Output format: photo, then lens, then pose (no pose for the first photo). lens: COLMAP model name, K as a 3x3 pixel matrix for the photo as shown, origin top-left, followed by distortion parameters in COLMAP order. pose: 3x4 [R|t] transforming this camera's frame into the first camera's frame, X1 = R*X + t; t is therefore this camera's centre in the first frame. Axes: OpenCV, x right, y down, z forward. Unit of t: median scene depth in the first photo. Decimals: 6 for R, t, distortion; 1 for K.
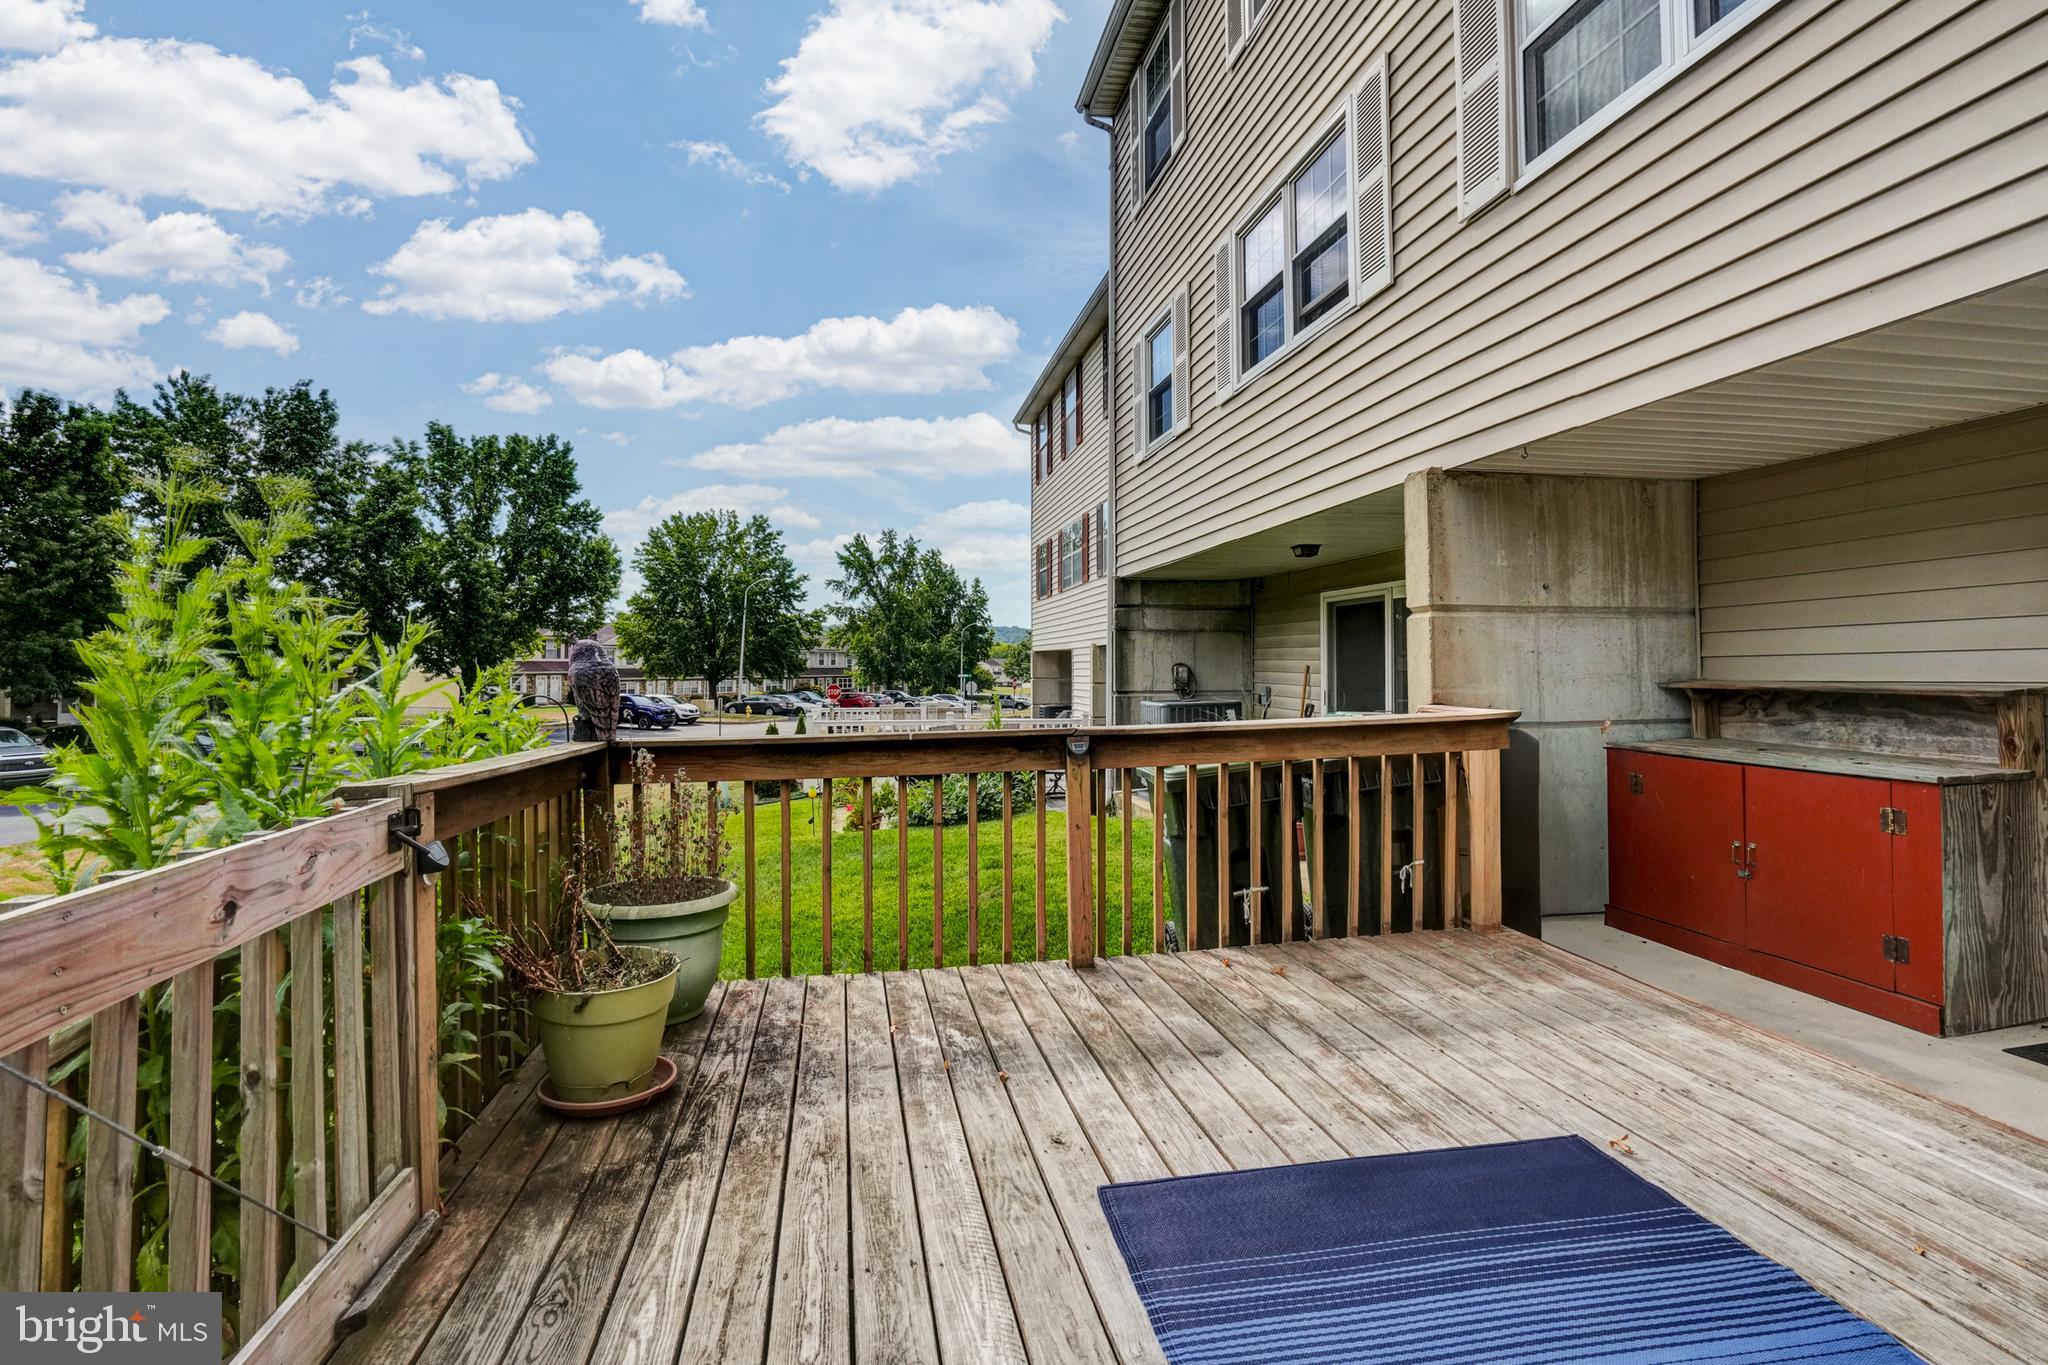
lens RADIAL K [[968.8, 0, 1142.1], [0, 968.8, 651.7], [0, 0, 1]] dist [-0.030271, 0.013093]
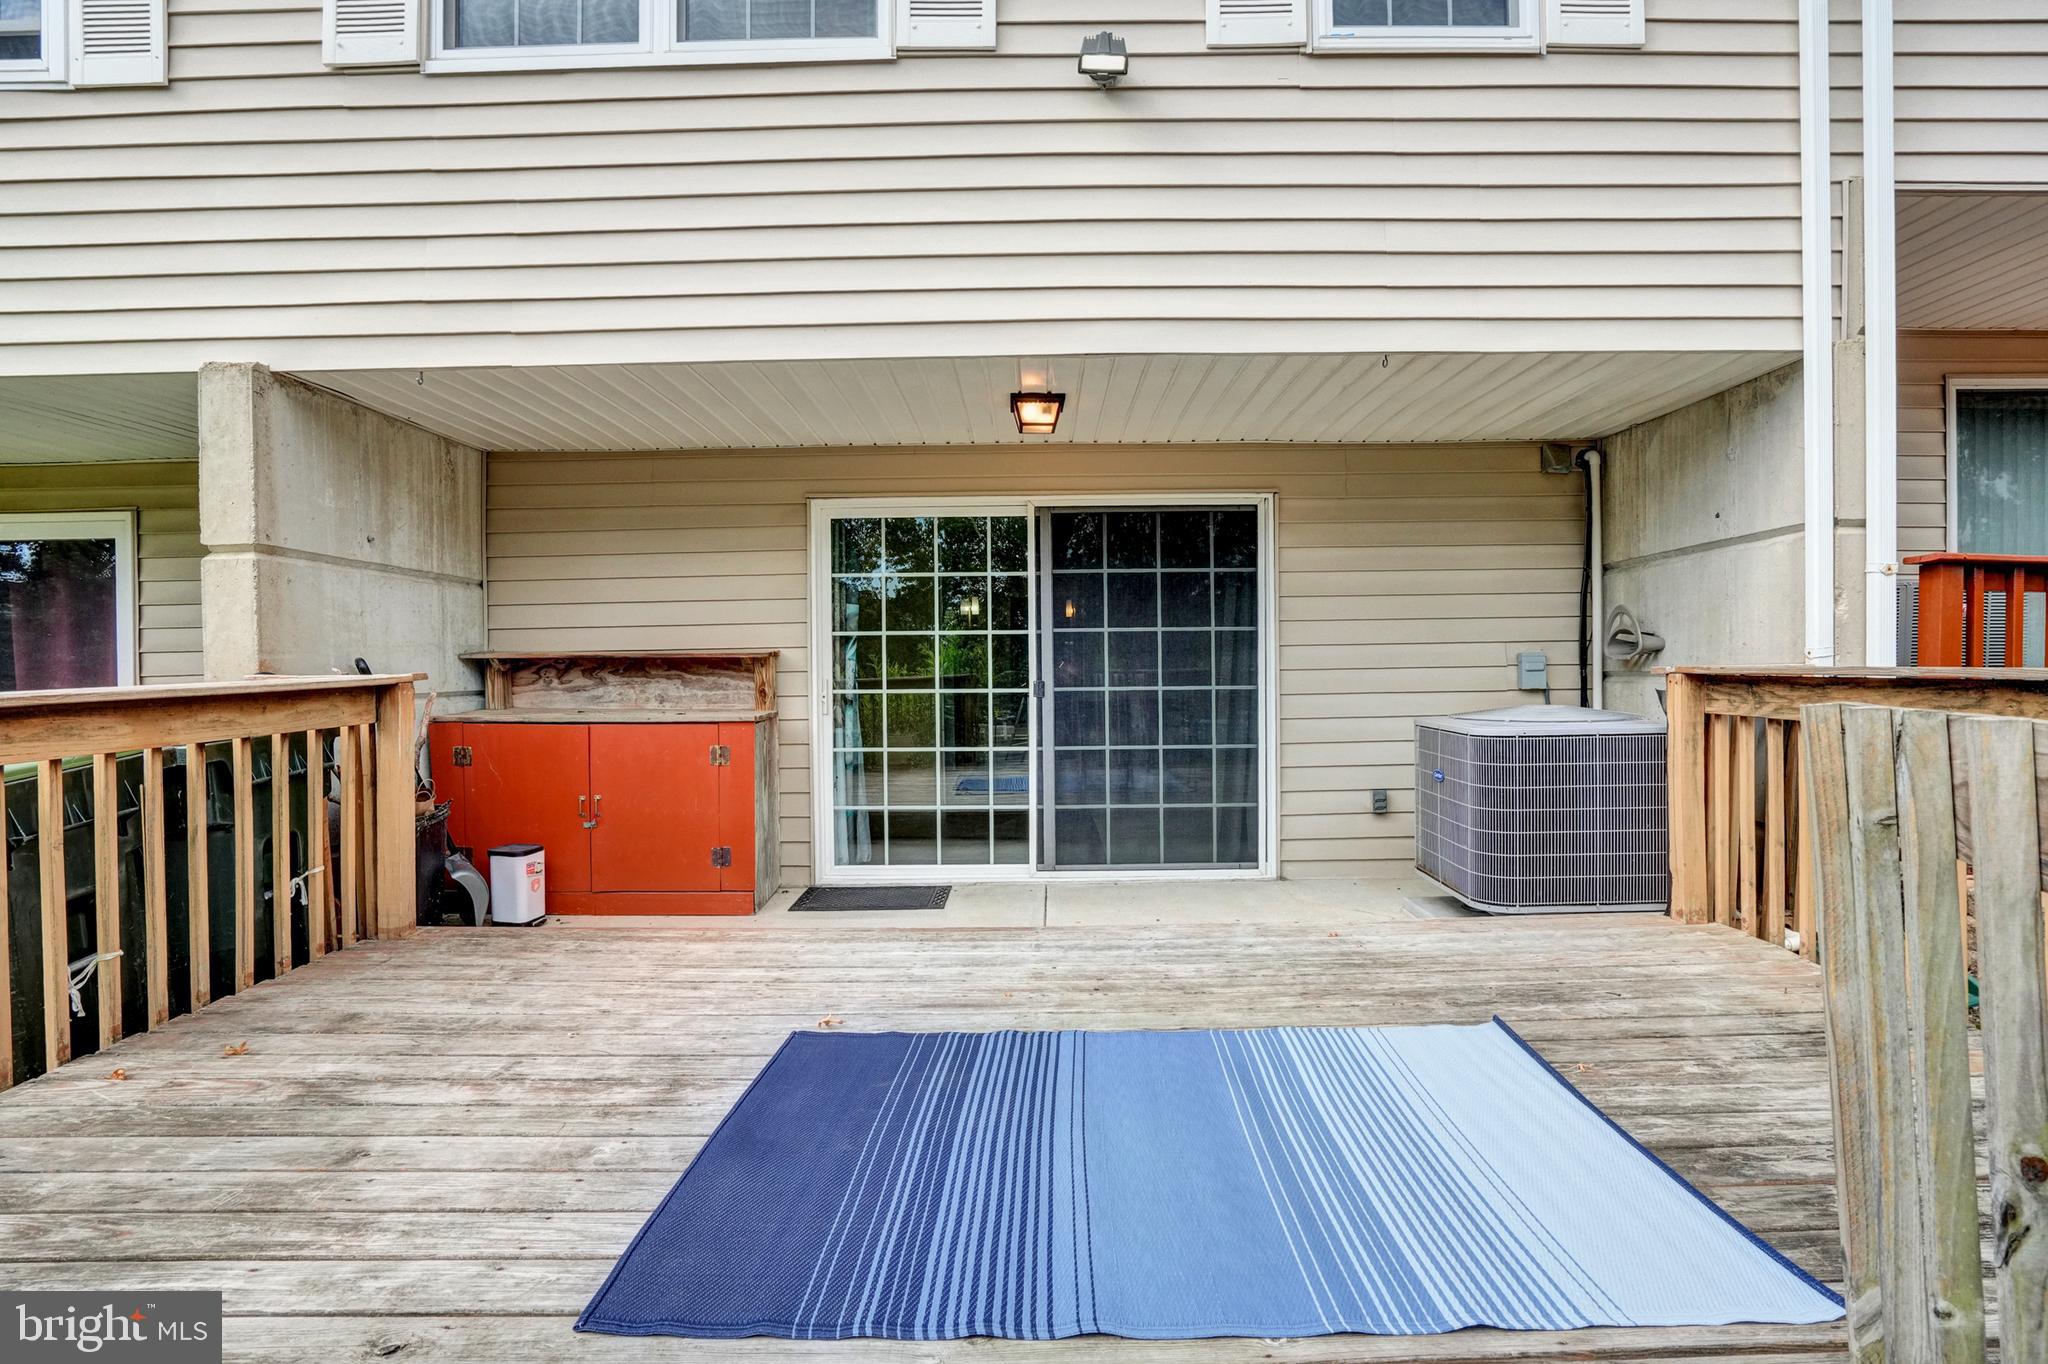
lens RADIAL K [[944.0, 0, 1023.8], [0, 944.0, 679.3], [0, 0, 1]] dist [-0.053755, 0.019047]
pose [[0.295338, -0.018554, 0.955213, -0.233217], [-0.007102, 0.999741, 0.021615, 0.042038], [-0.955366, -0.013167, 0.295130, 0.224467]]
